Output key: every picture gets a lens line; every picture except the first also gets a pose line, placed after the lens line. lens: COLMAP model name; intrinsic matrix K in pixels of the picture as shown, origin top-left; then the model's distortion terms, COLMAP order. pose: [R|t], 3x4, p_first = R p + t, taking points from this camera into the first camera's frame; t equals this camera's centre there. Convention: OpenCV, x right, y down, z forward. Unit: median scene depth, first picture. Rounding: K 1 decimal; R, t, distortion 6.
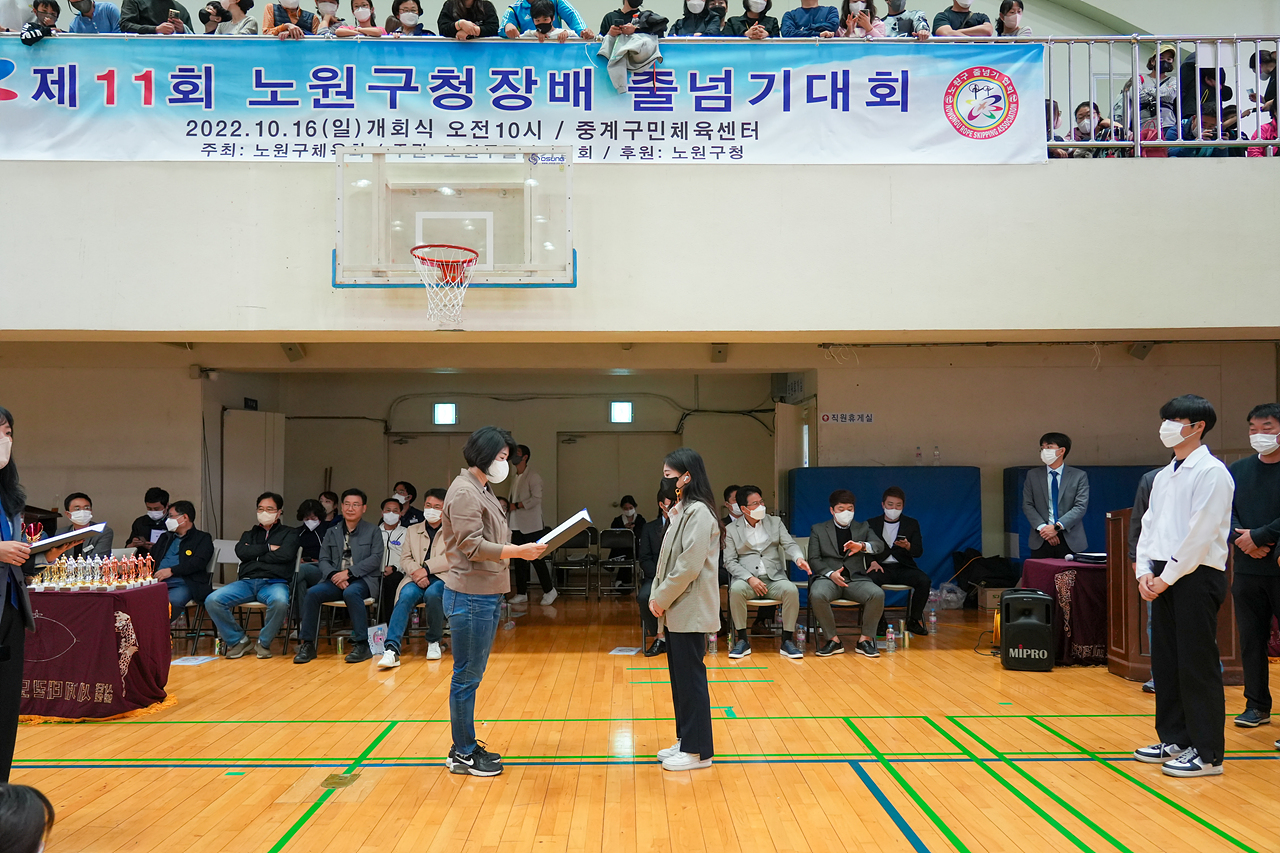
lens RADIAL K [[1002.2, 0, 665.3], [0, 1002.2, 454.3], [0, 0, 1]] dist [0.024082, -0.001165]
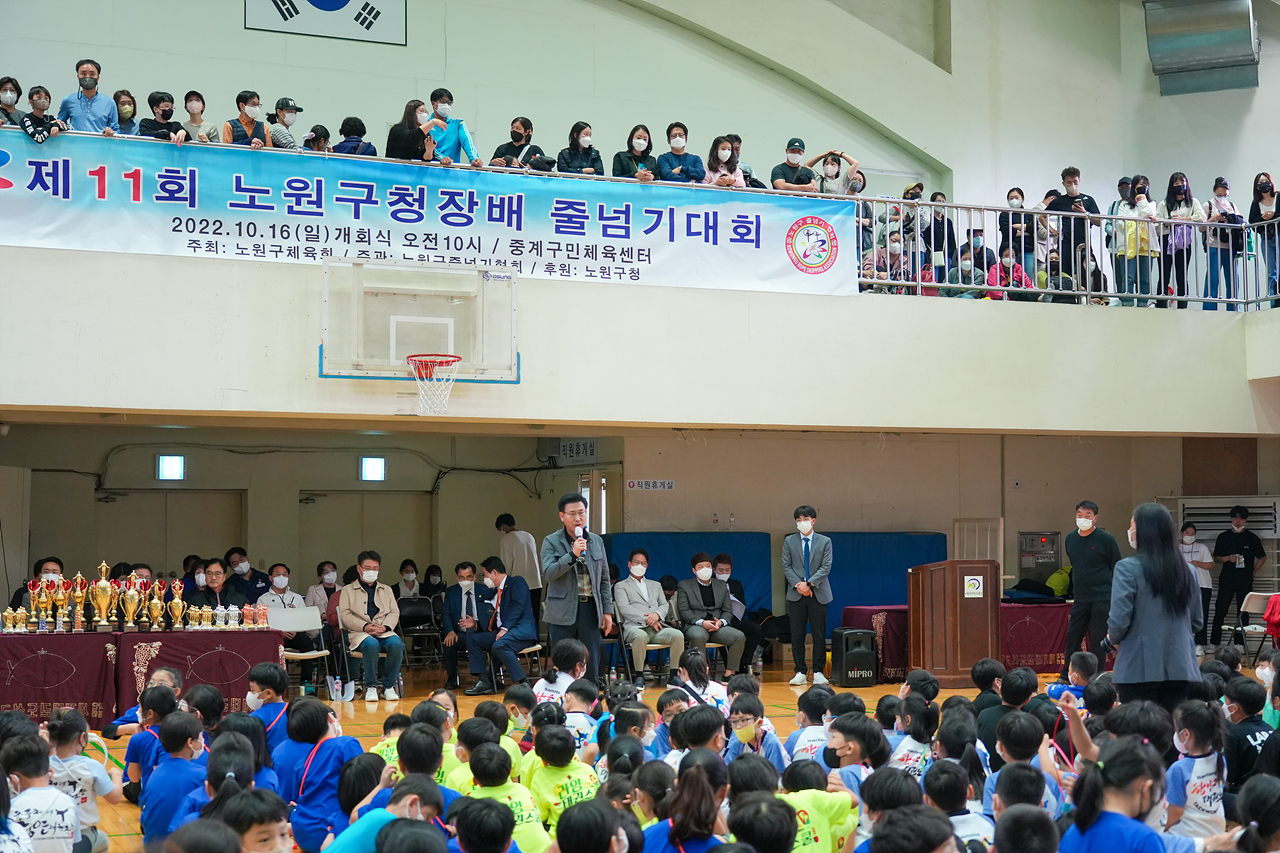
lens RADIAL K [[1804.1, 0, 644.5], [0, 1804.1, 455.4], [0, 0, 1]] dist [0.051448, 0.000000]
pose [[0.922235, 0.018383, 0.386193, -0.754058], [-0.009486, 0.999644, -0.024931, -0.027966], [-0.386514, 0.019329, 0.922081, -1.004766]]
